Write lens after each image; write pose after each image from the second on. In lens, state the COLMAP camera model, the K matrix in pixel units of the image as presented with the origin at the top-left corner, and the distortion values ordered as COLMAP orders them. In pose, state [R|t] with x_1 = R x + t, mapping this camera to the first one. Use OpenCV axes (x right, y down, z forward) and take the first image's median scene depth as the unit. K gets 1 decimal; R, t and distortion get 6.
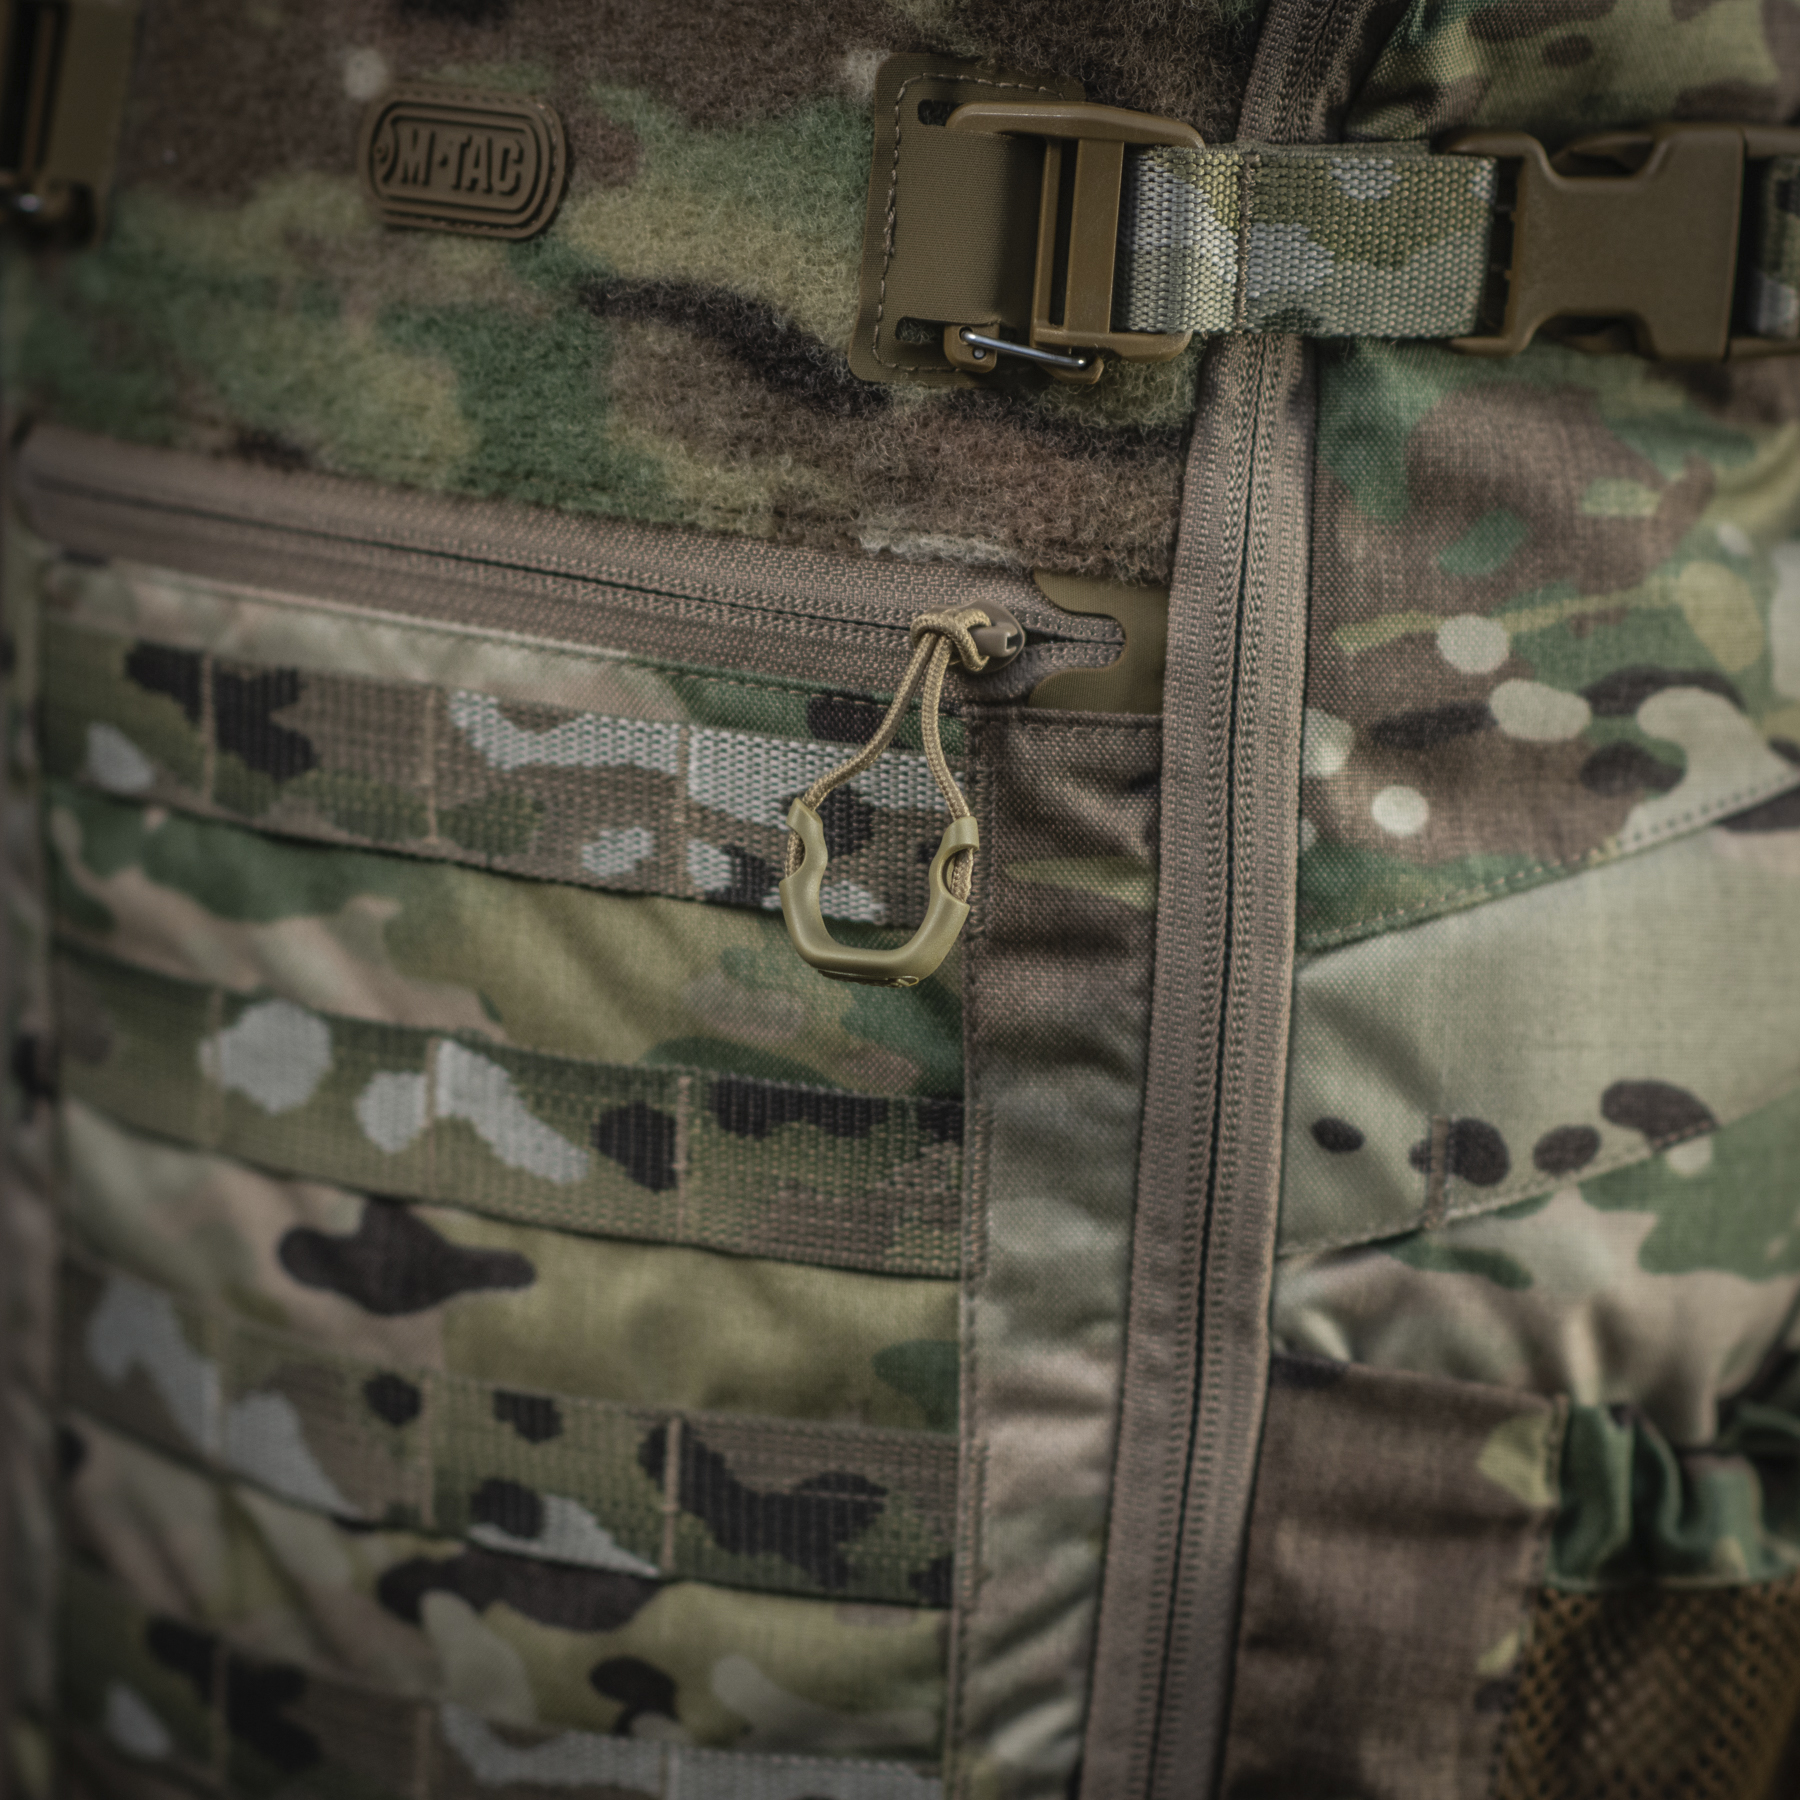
lens RADIAL K [[7950.0, 0, 896.4], [0, 7950.0, 907.5], [0, 0, 1]] dist [-0.136021, 0.000000]
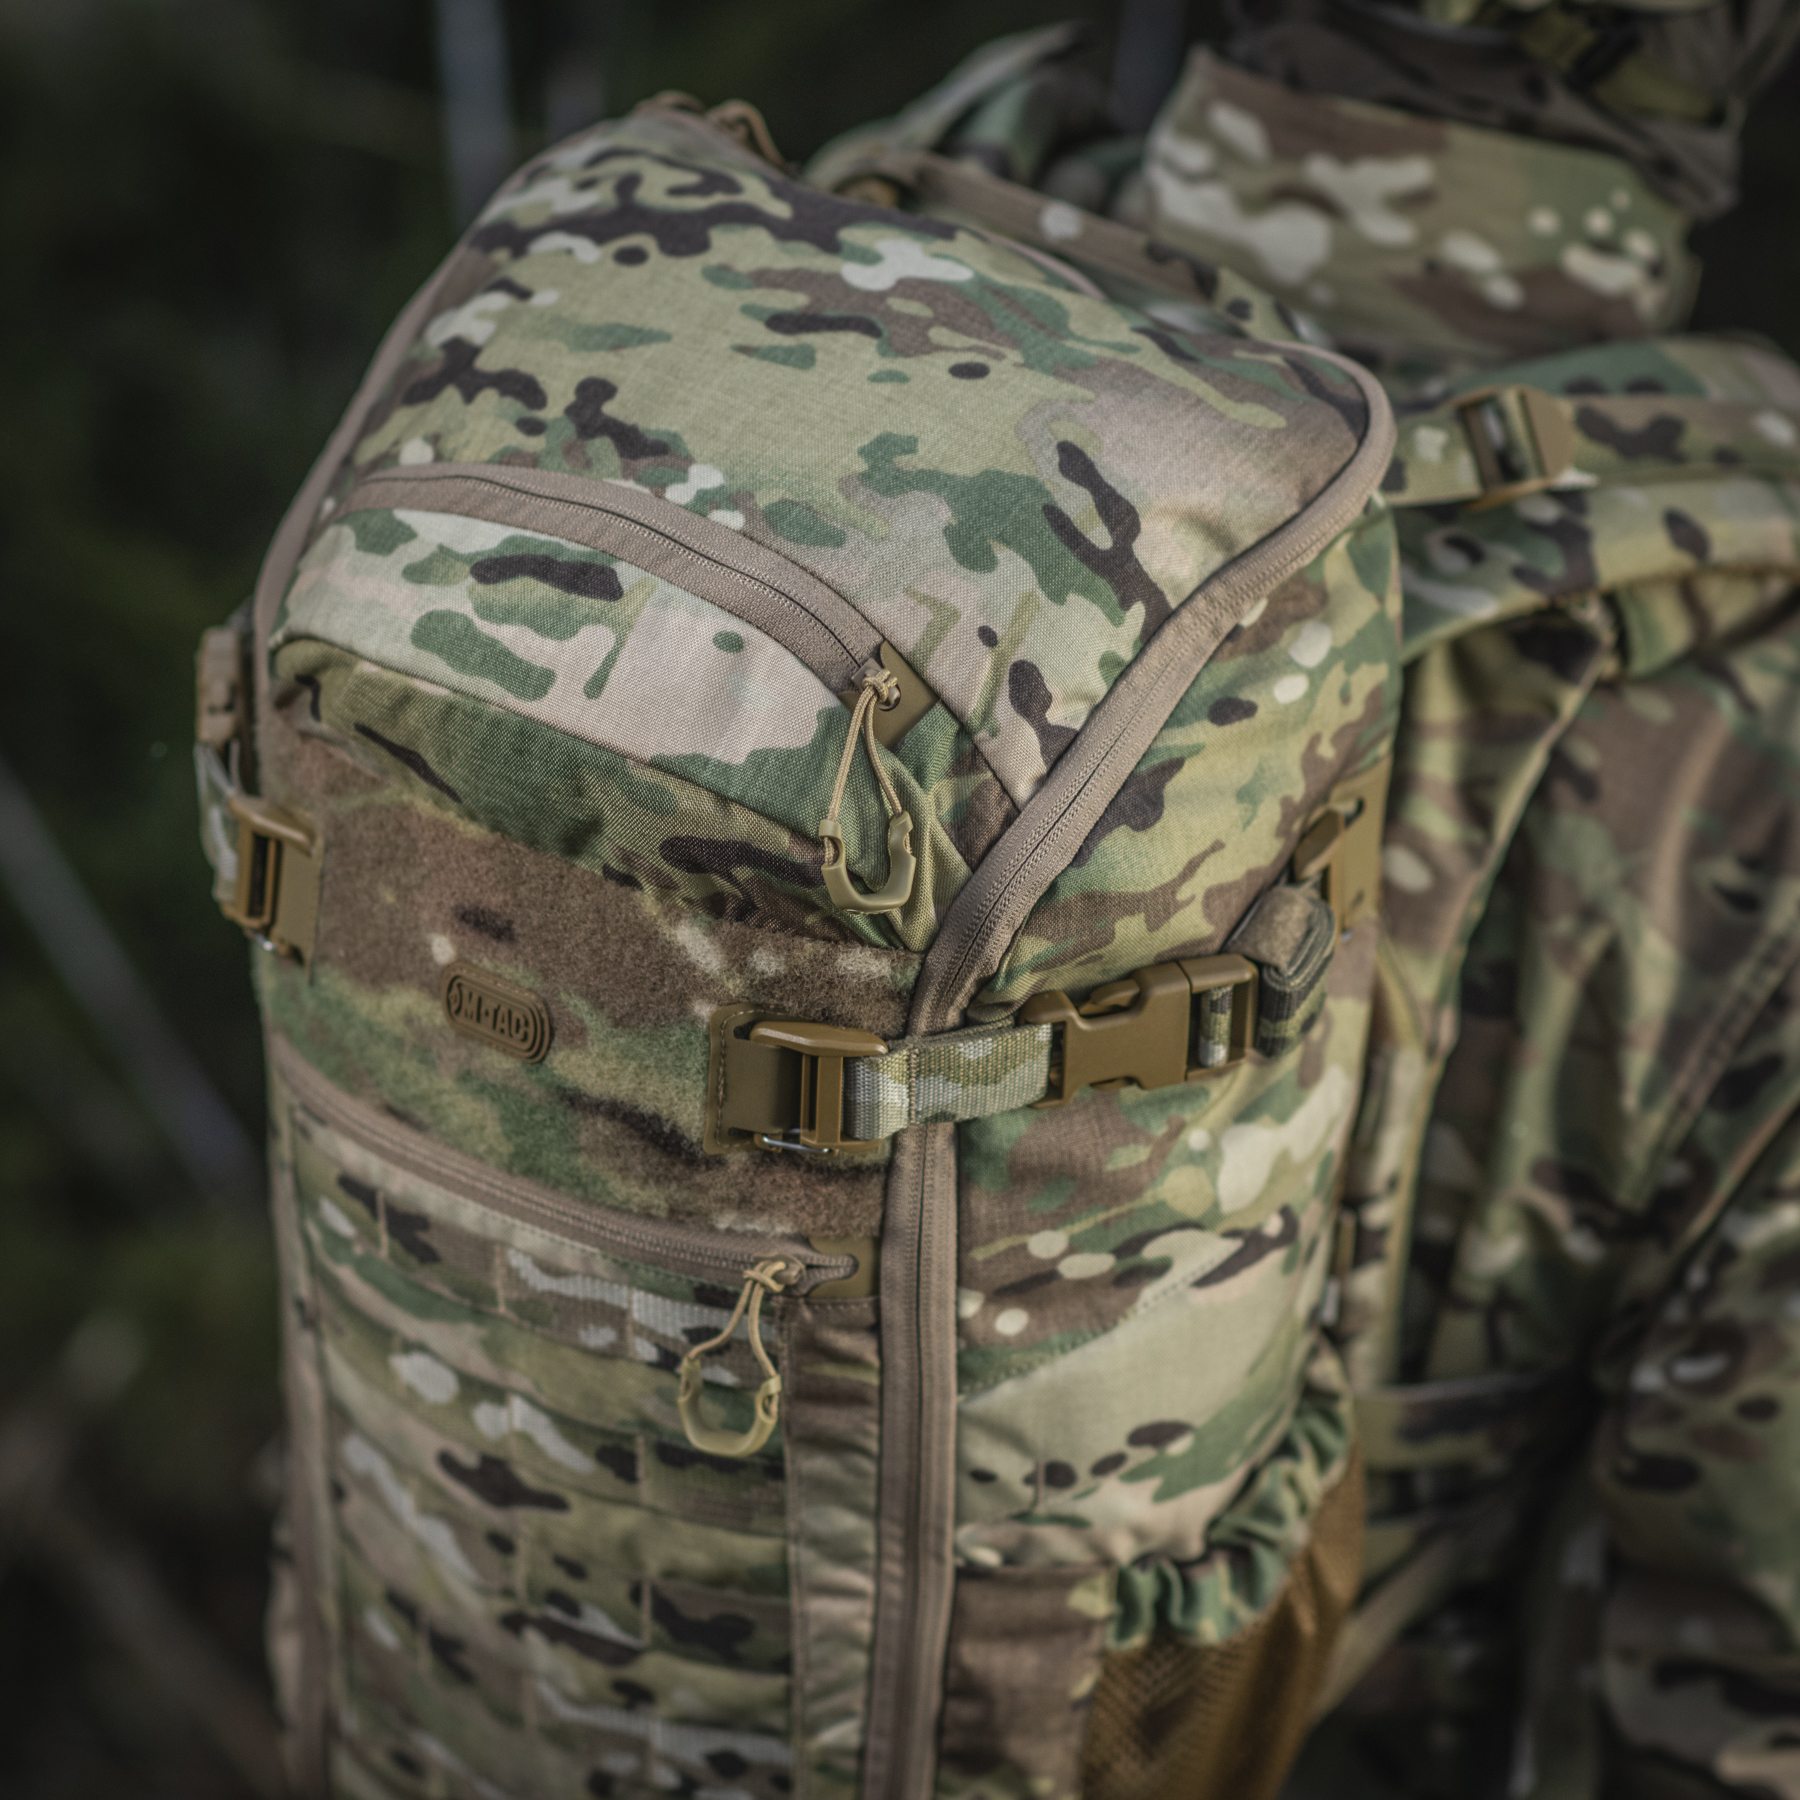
lens RADIAL K [[6768.9, 0, 899.1], [0, 6768.9, 888.0], [0, 0, 1]] dist [-0.150615, 0.000000]
pose [[0.998461, -0.013866, -0.053701, 0.123168], [0.032536, 0.930573, 0.364659, -0.686515], [0.044916, -0.365845, 0.929591, -0.447287]]
